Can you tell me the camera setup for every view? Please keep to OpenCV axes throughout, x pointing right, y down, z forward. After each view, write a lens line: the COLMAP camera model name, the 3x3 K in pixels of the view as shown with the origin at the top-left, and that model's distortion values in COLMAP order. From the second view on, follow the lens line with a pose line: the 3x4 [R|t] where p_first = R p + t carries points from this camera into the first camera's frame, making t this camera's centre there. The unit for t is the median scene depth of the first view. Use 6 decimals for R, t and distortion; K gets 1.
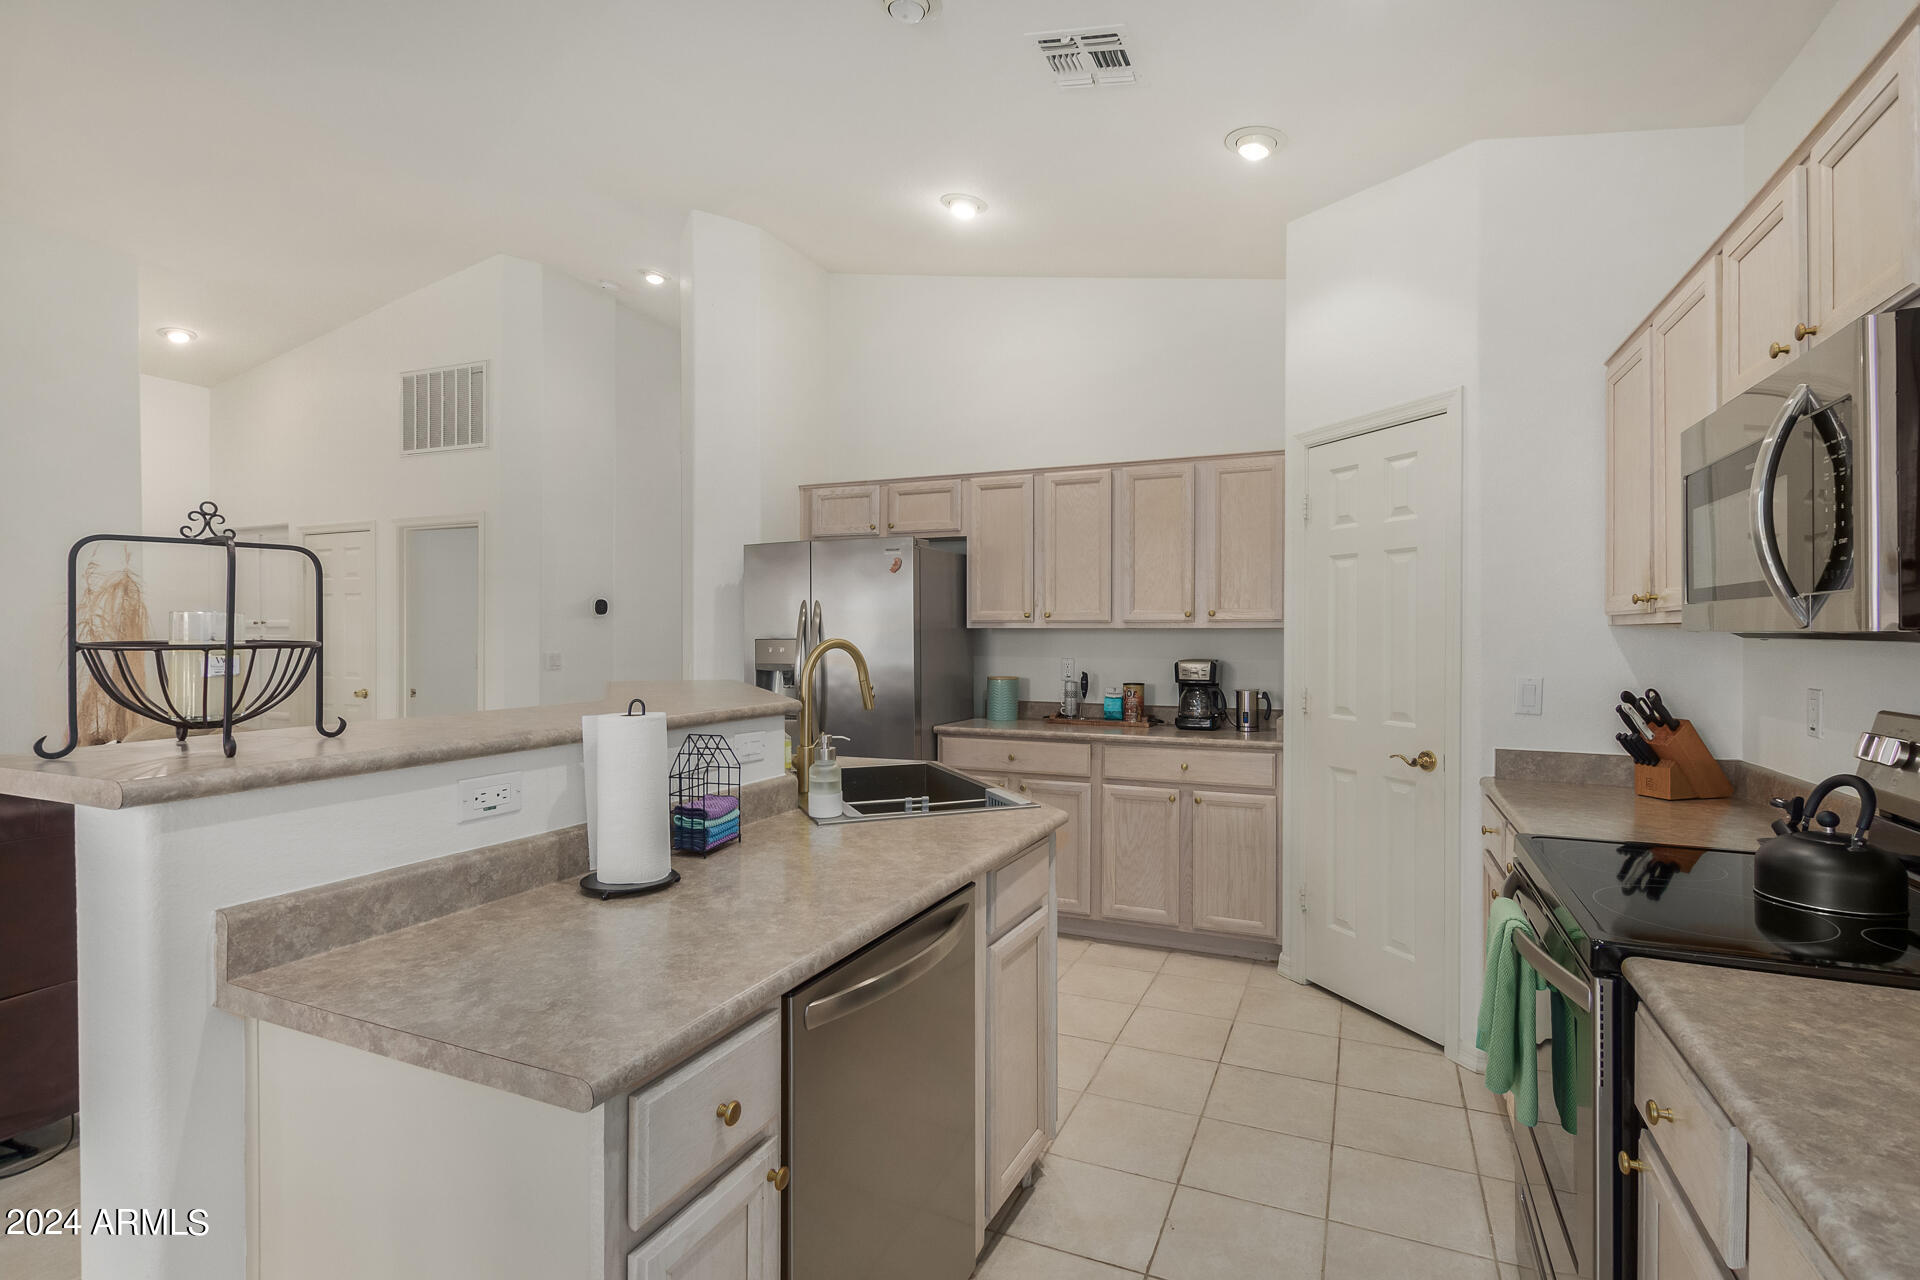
lens RADIAL K [[894.9, 0, 989.5], [0, 894.9, 633.4], [0, 0, 1]] dist [0.001981, -0.000085]
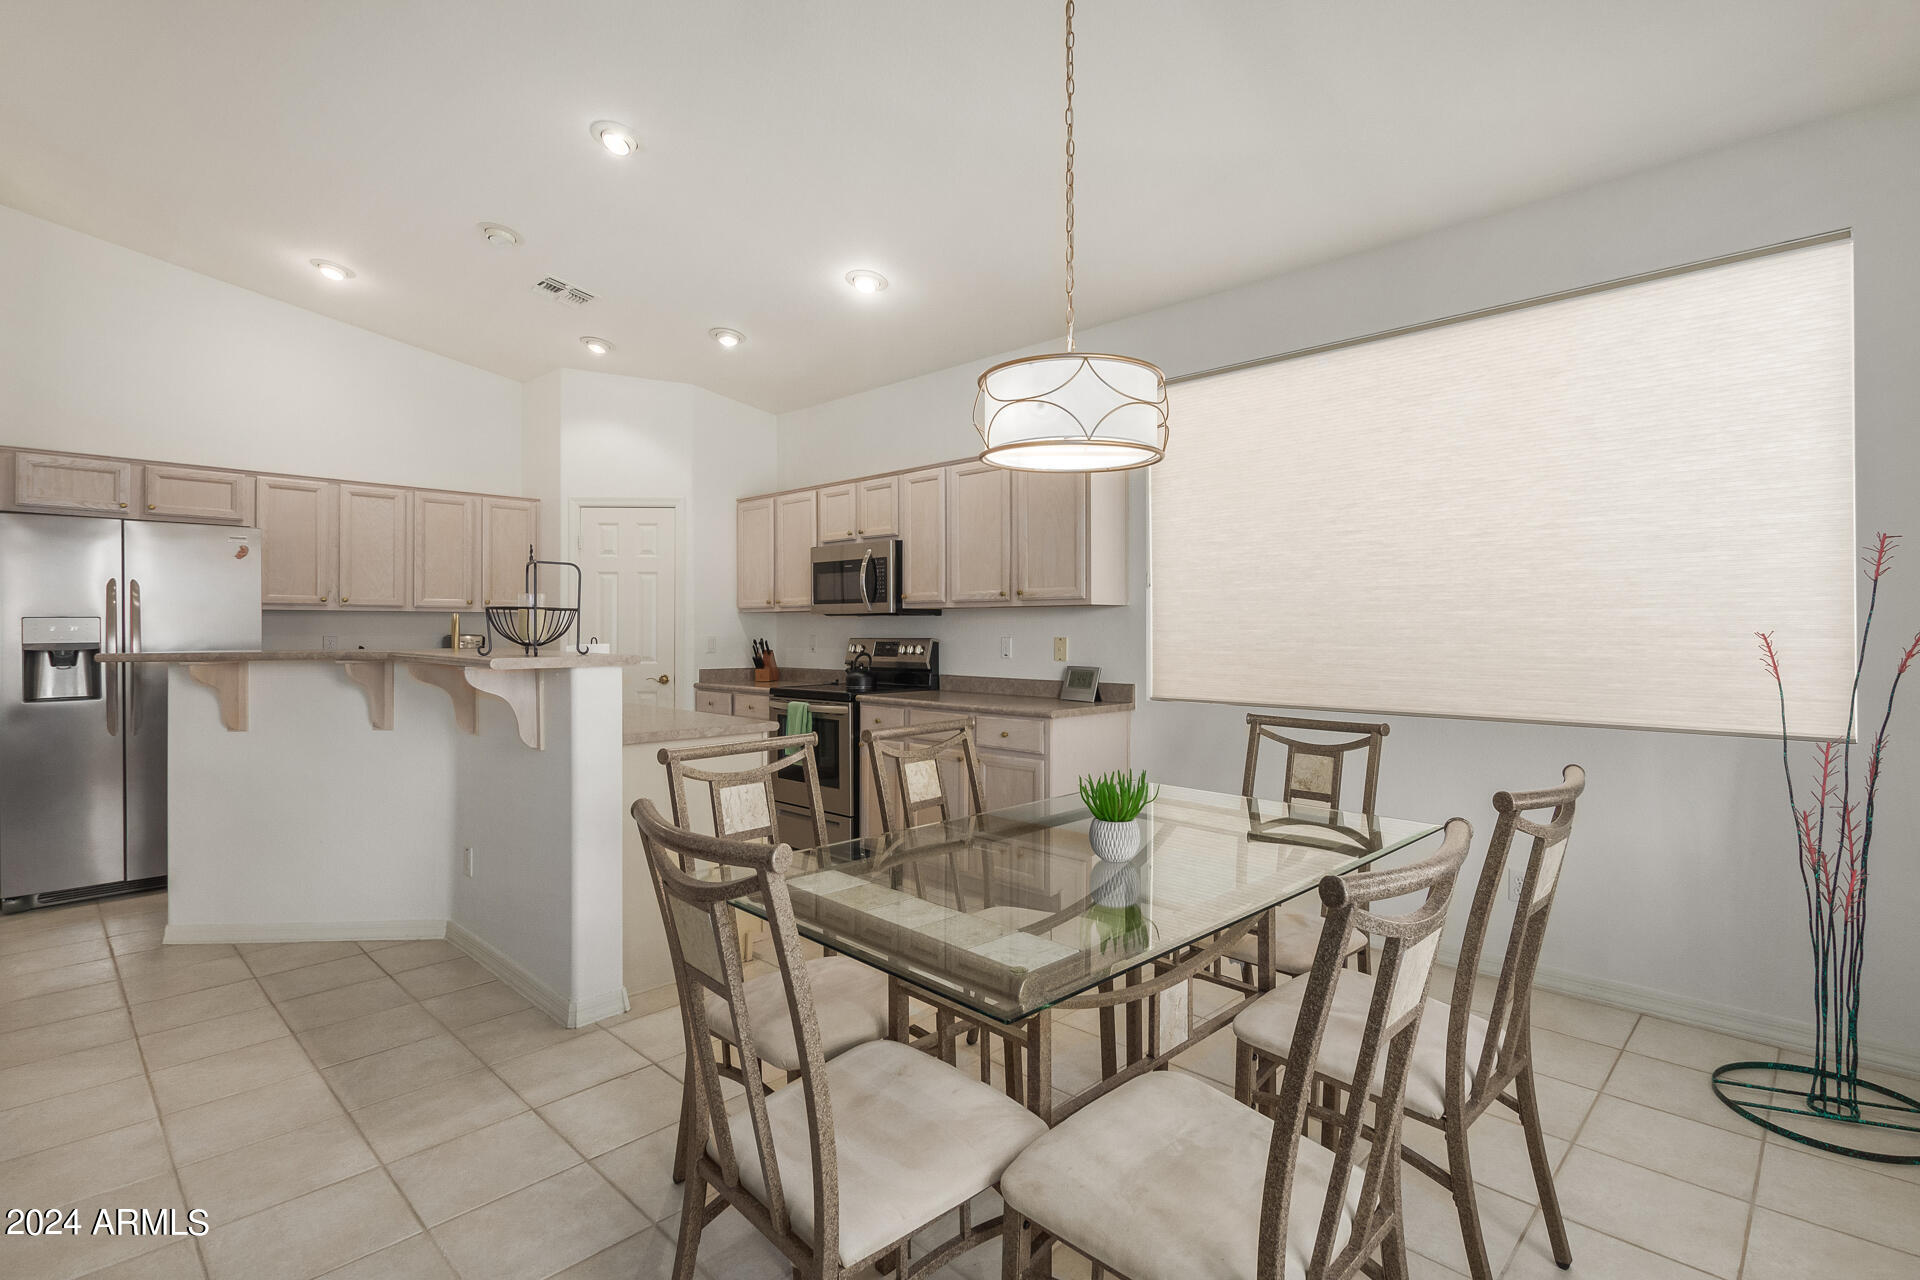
lens RADIAL K [[914.2, 0, 975.1], [0, 914.2, 621.0], [0, 0, 1]] dist [-0.001391, 0.000082]
pose [[0.363178, 0.006303, 0.931699, -0.816878], [0.001165, 0.999973, -0.007219, 0.019165], [-0.931719, 0.003707, 0.363161, -0.272120]]
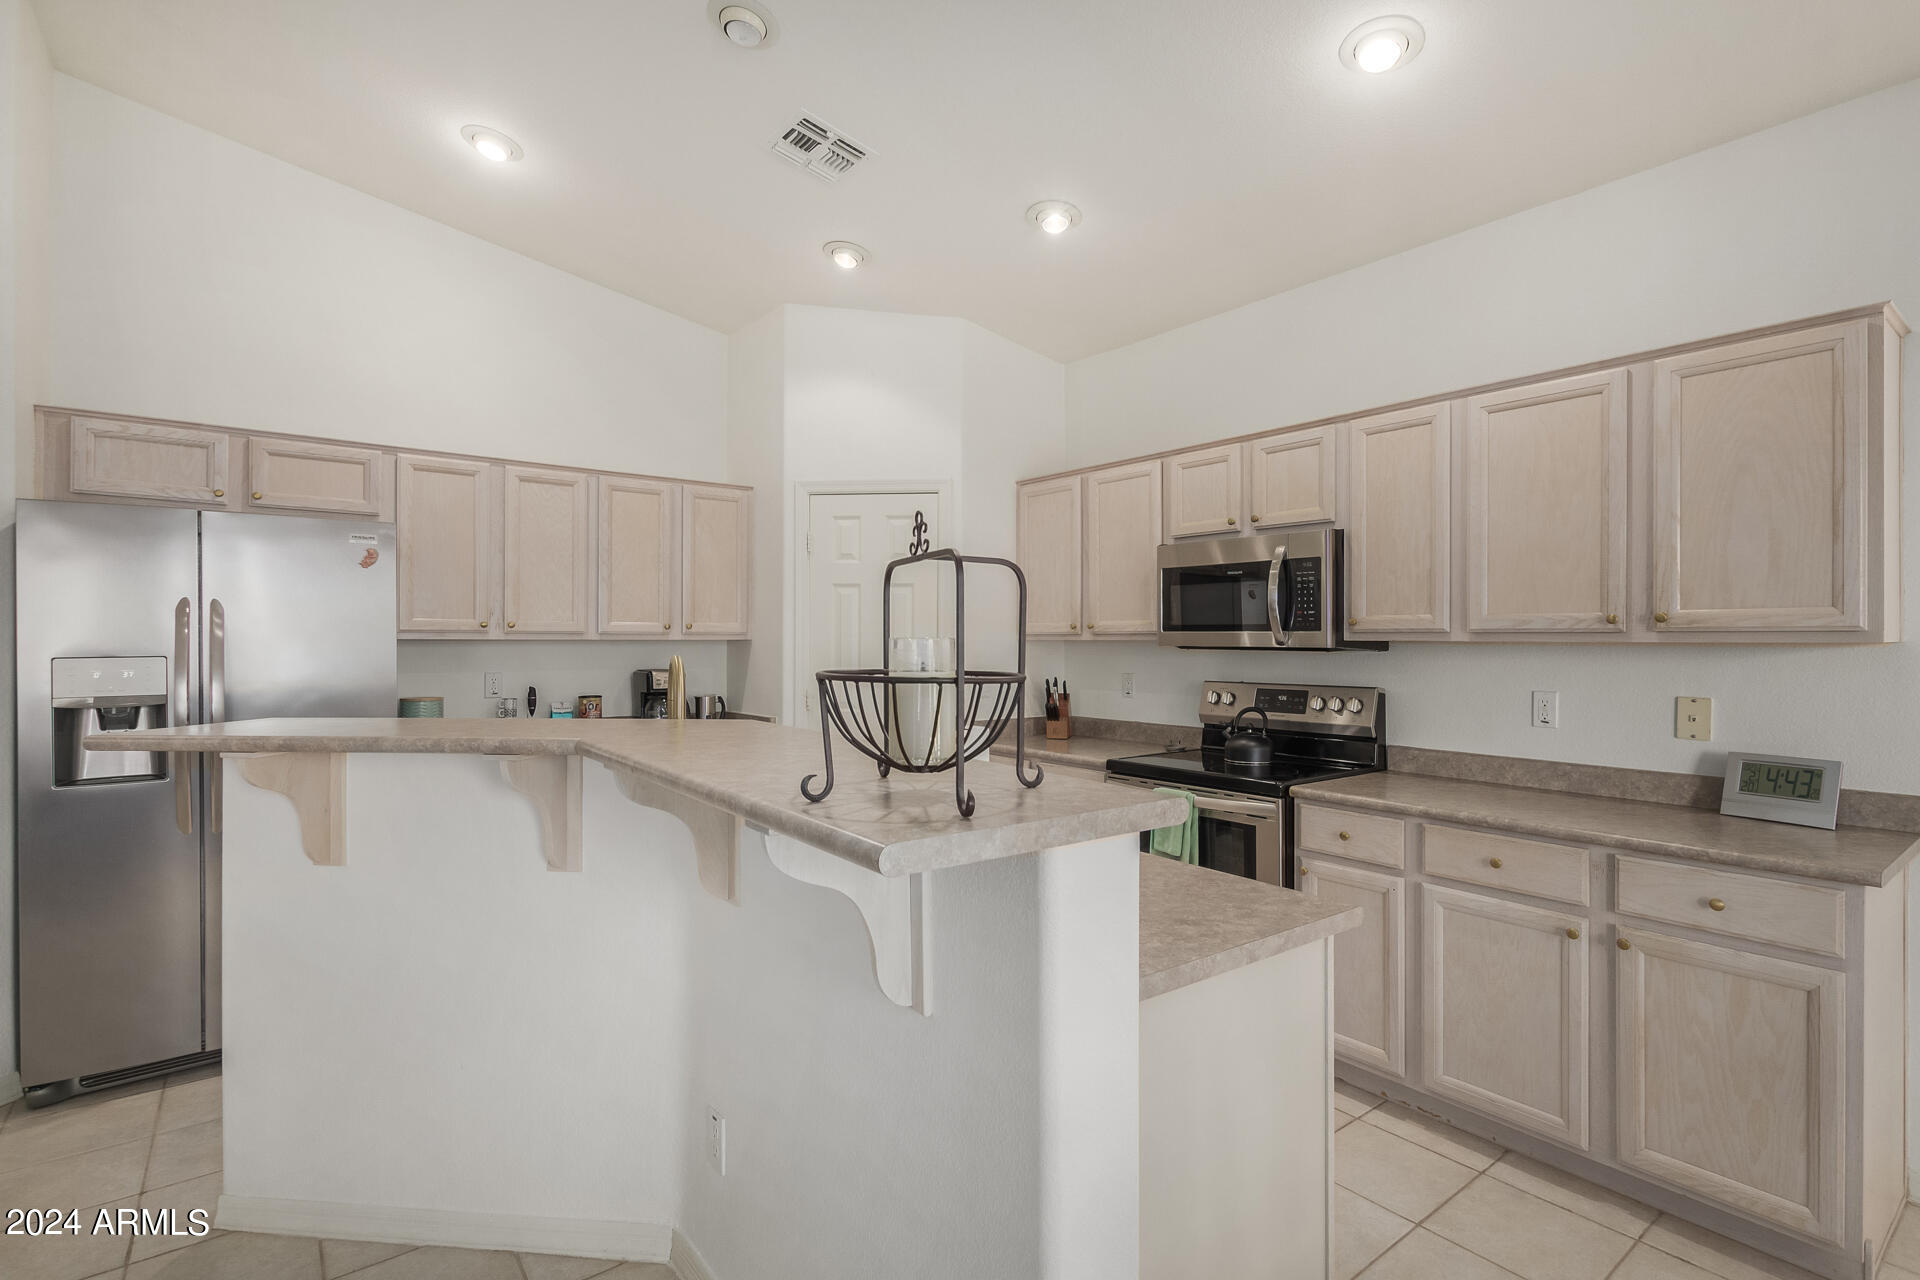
lens RADIAL K [[897.6, 0, 964.9], [0, 897.6, 635.5], [0, 0, 1]] dist [0.003674, 0.000165]
pose [[0.494732, 0.003481, 0.869039, -0.506859], [-0.001163, 0.999994, -0.003344, -0.007608], [-0.869045, 0.000643, 0.494733, 0.167504]]
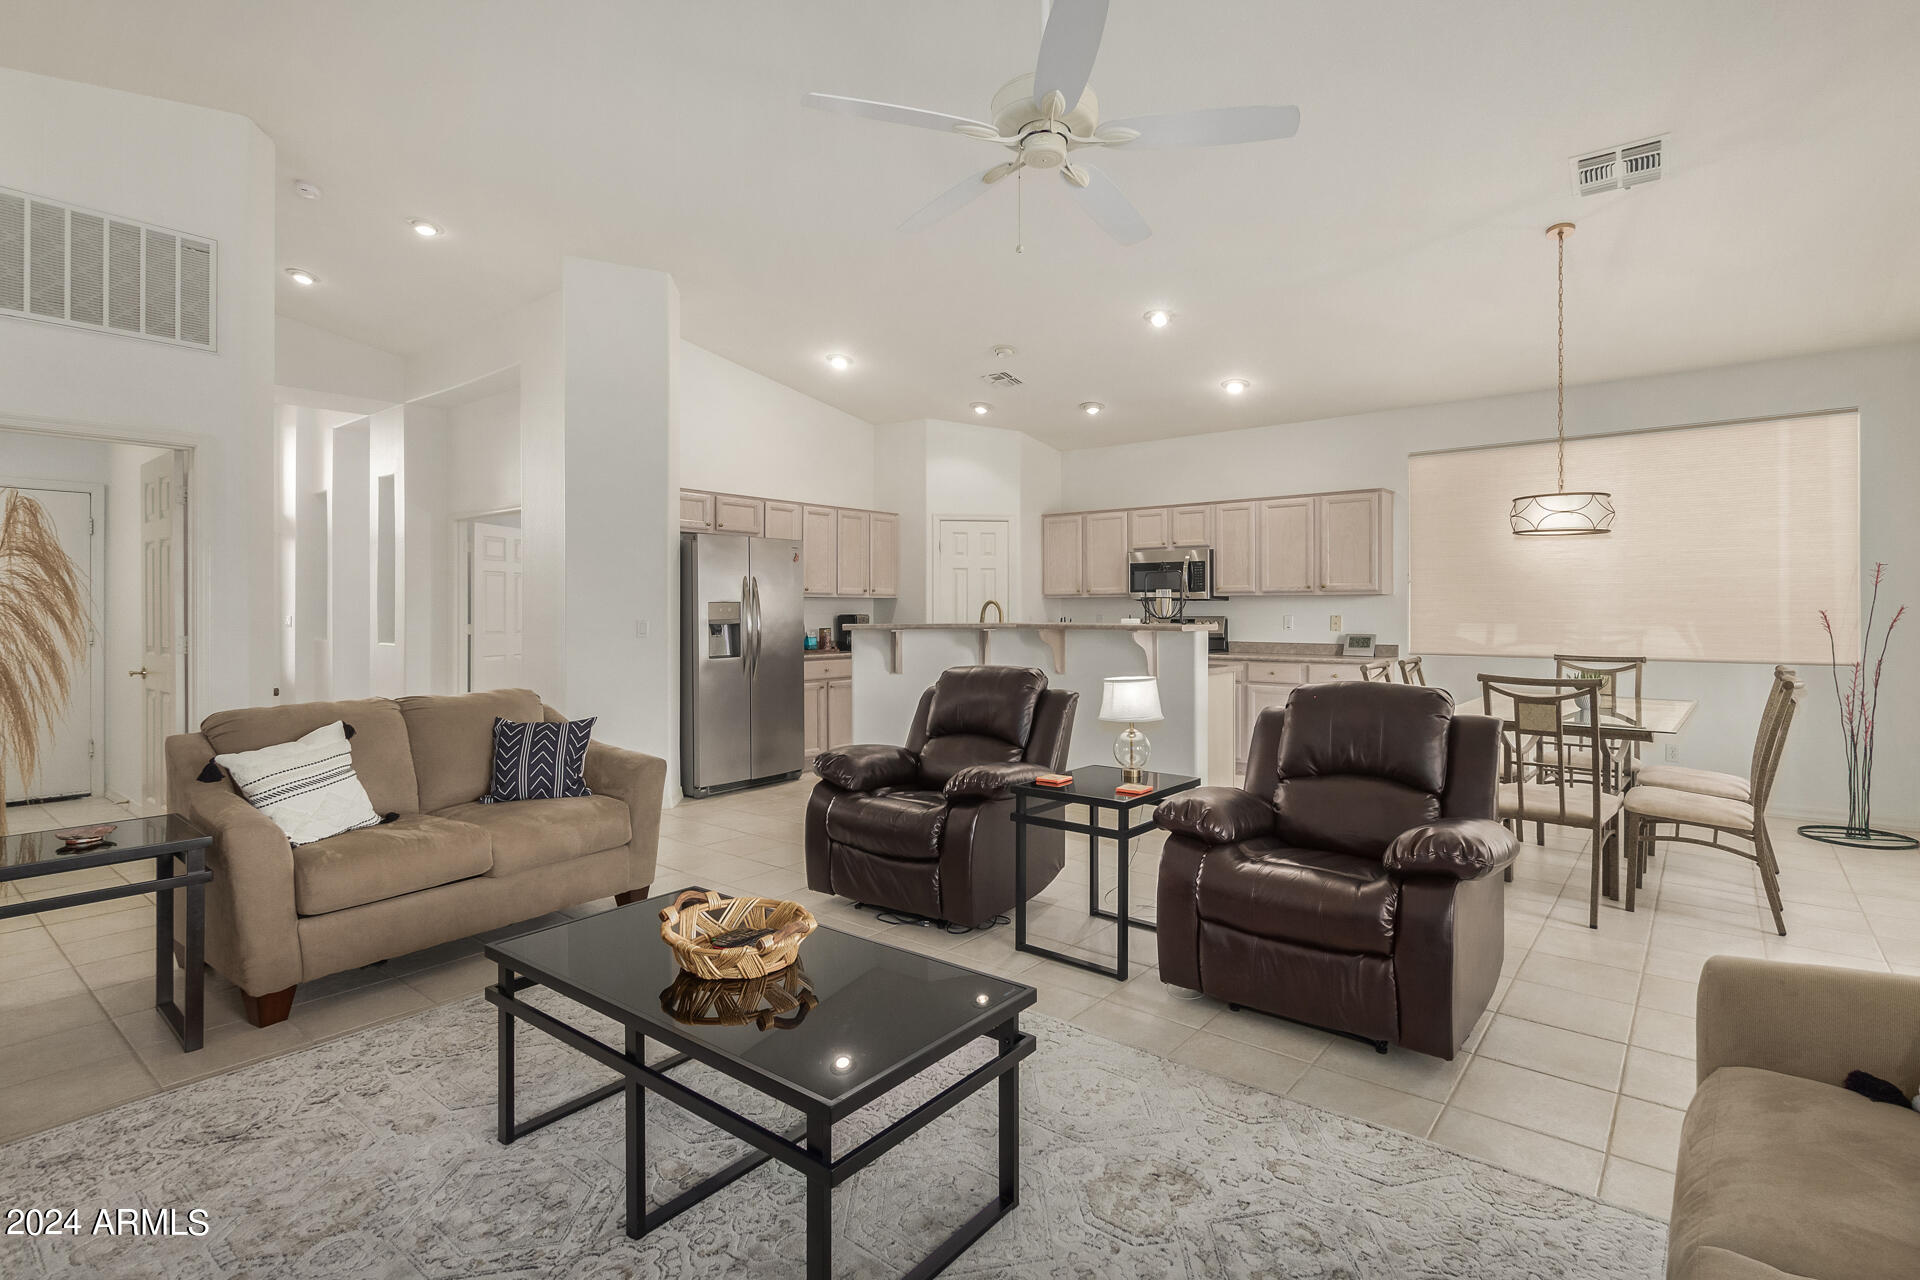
lens RADIAL K [[920.4, 0, 960.5], [0, 920.4, 603.0], [0, 0, 1]] dist [0.001400, 0.000891]
pose [[0.283058, 0.007253, 0.959075, -1.584302], [0.001362, 0.999967, -0.007964, 0.021001], [-0.959102, 0.003560, 0.283039, 0.226698]]
